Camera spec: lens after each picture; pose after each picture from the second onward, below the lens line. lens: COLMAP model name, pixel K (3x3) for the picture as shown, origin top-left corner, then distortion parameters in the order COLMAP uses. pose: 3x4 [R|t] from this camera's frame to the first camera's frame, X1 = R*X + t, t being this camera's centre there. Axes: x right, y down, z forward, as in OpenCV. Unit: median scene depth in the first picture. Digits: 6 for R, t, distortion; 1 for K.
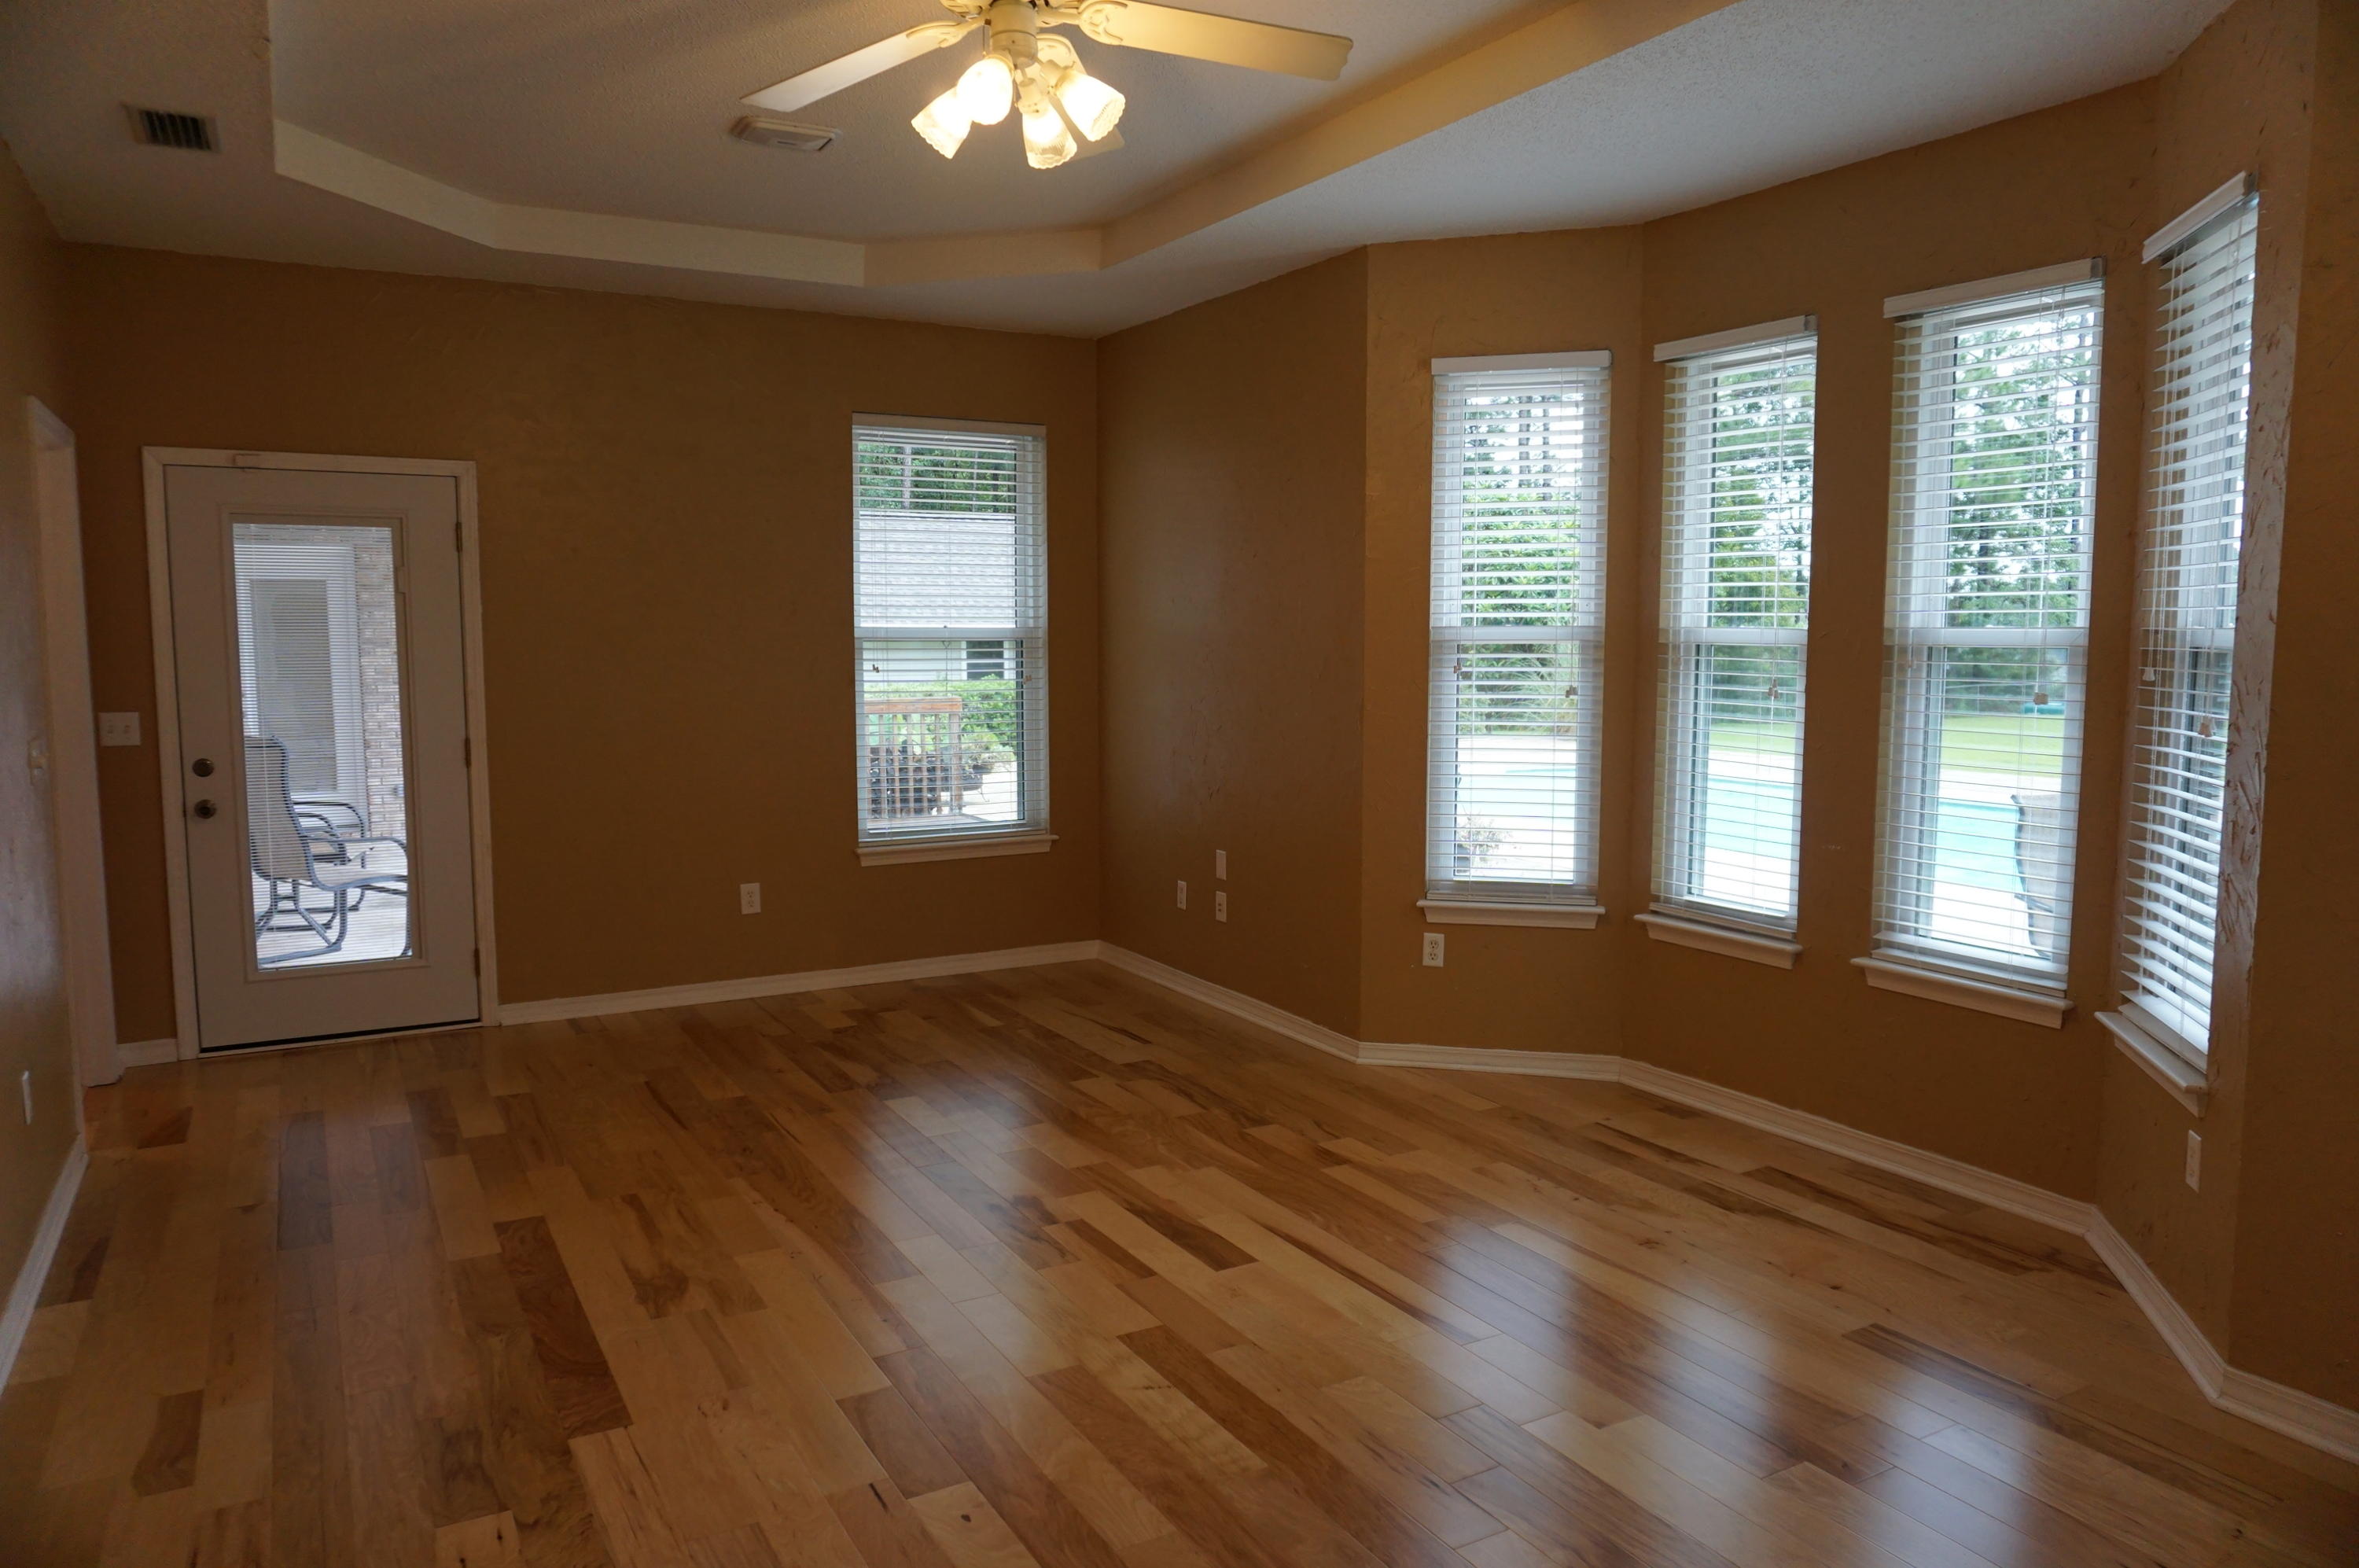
lens RADIAL K [[1588.3, 0, 1177.8], [0, 1588.3, 789.7], [0, 0, 1]] dist [-0.048910, 0.036889]
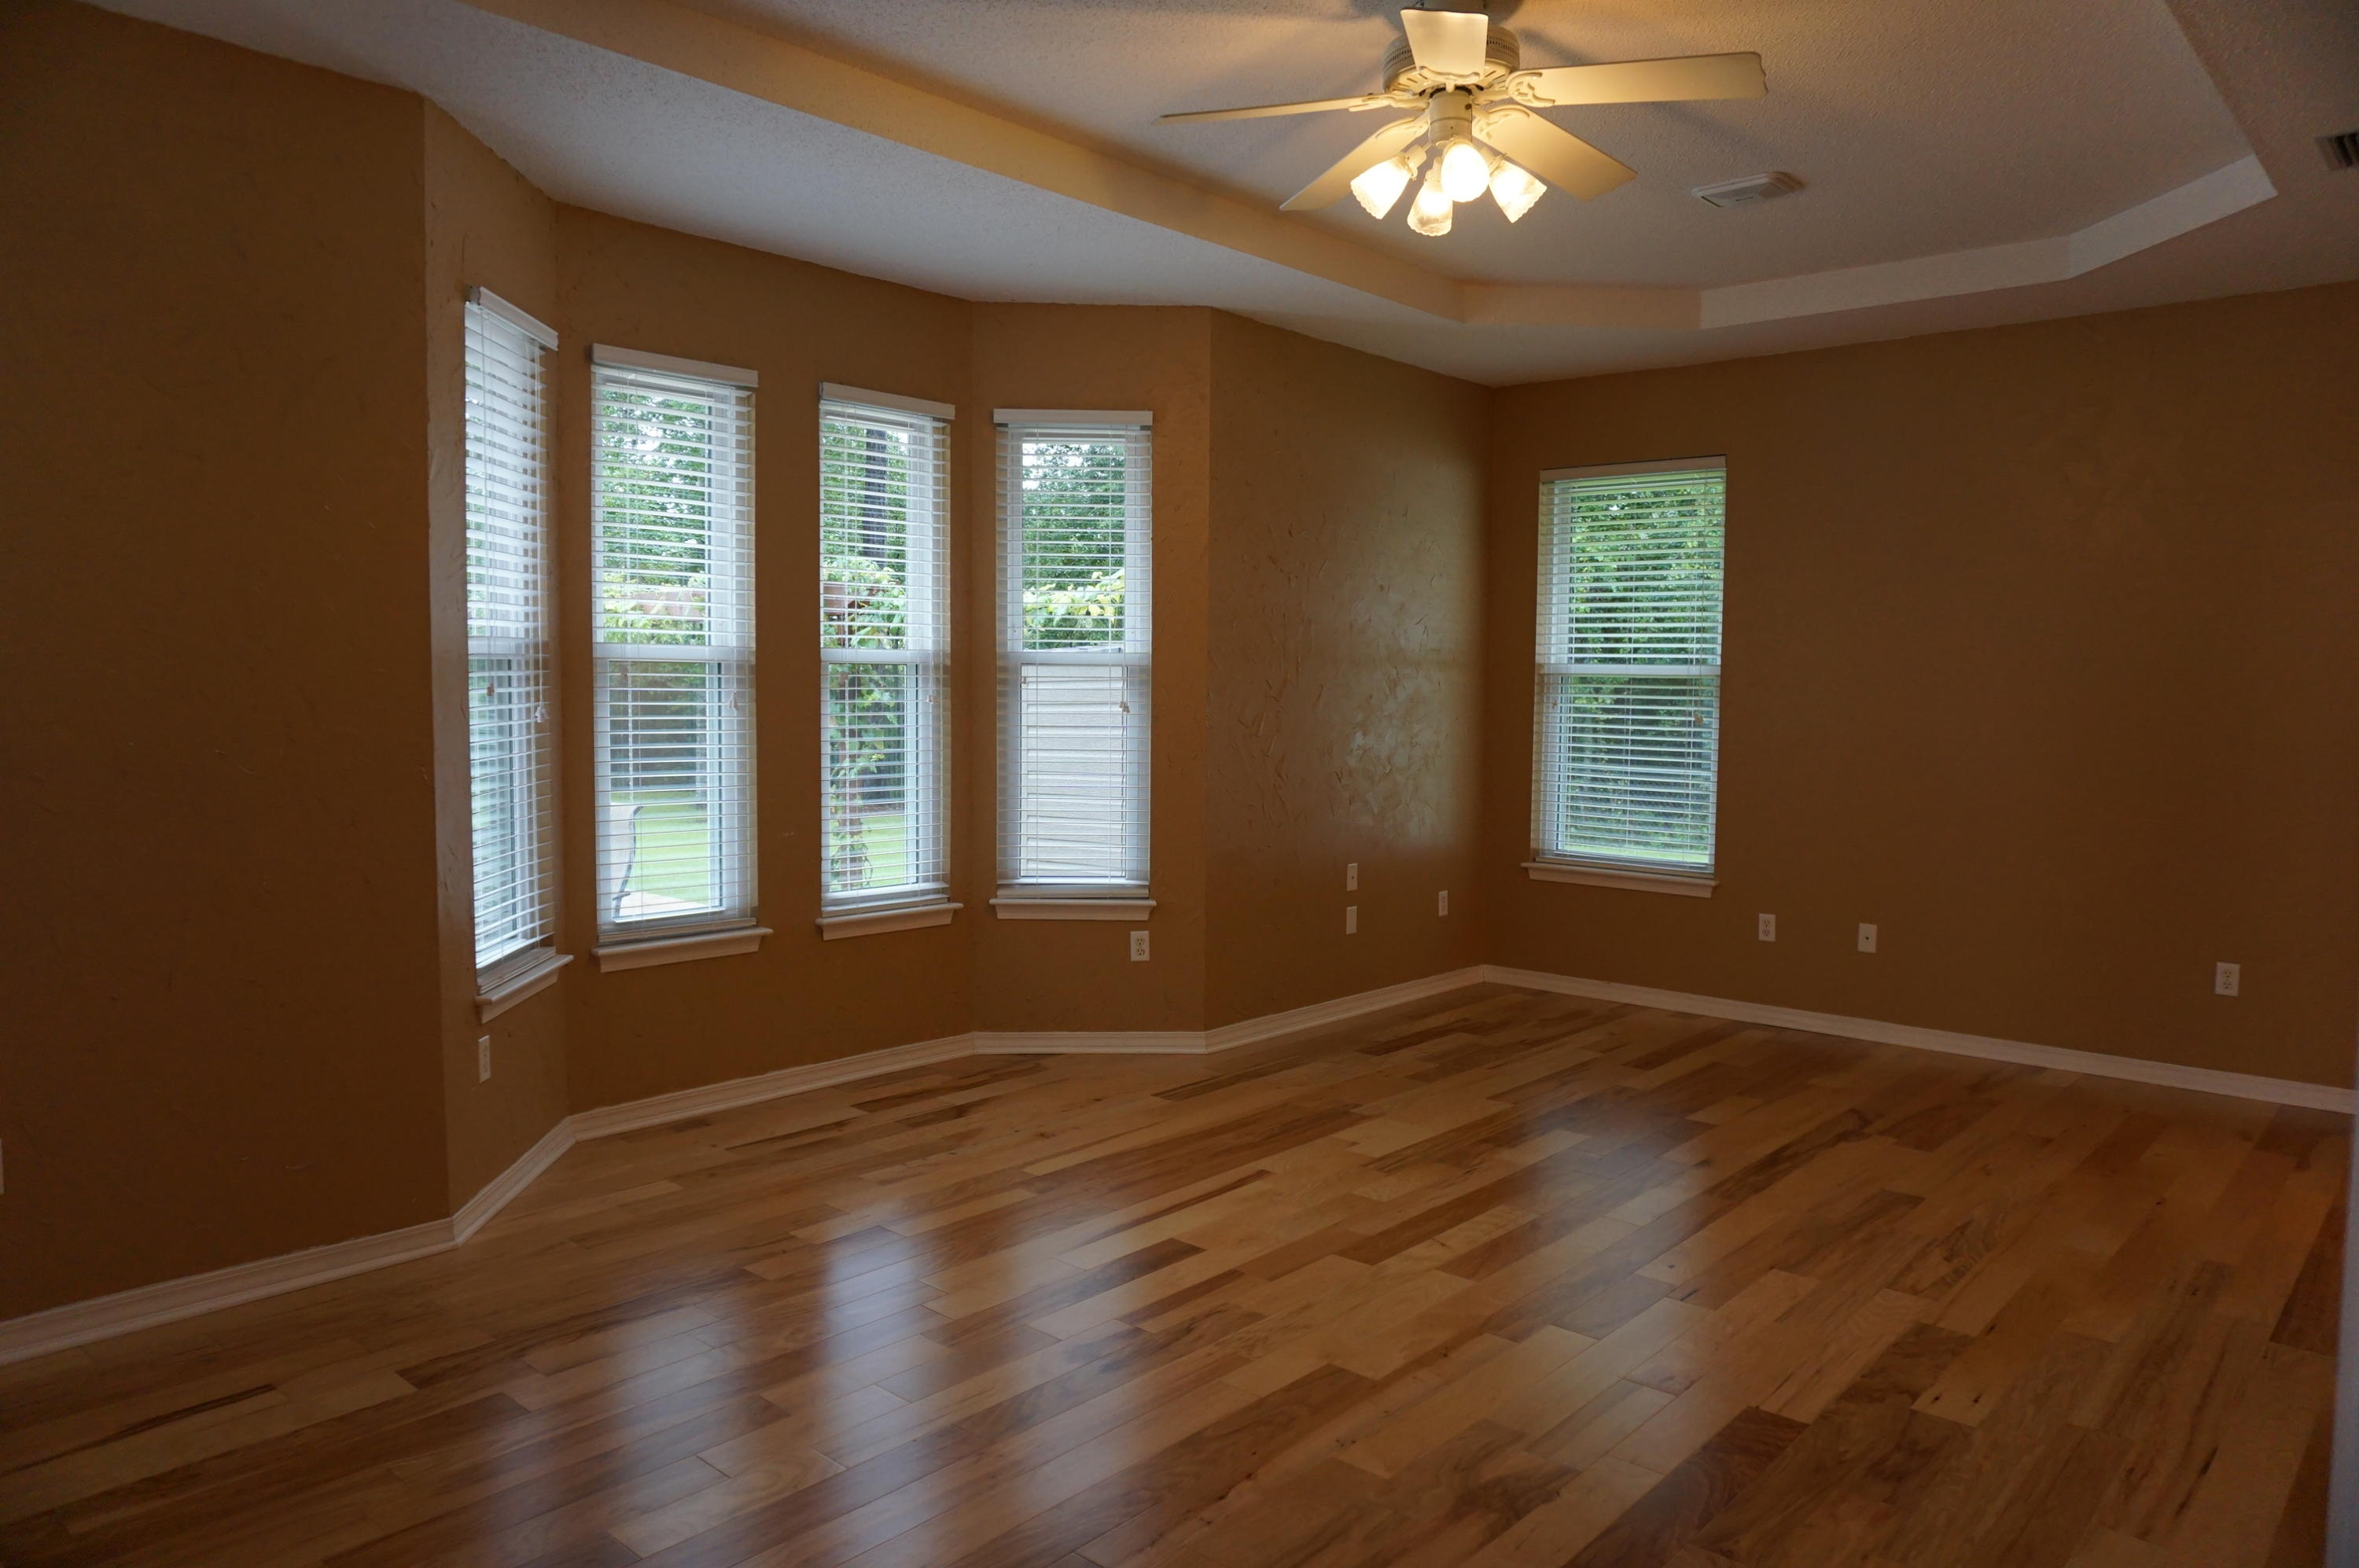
lens RADIAL K [[1588.3, 0, 1181.0], [0, 1588.3, 785.2], [0, 0, 1]] dist [-0.048910, 0.036889]
pose [[-0.333646, -0.062392, 0.940631, -0.862219], [0.085054, 0.991746, 0.095951, -0.096270], [-0.938854, 0.112018, -0.325585, 1.212507]]
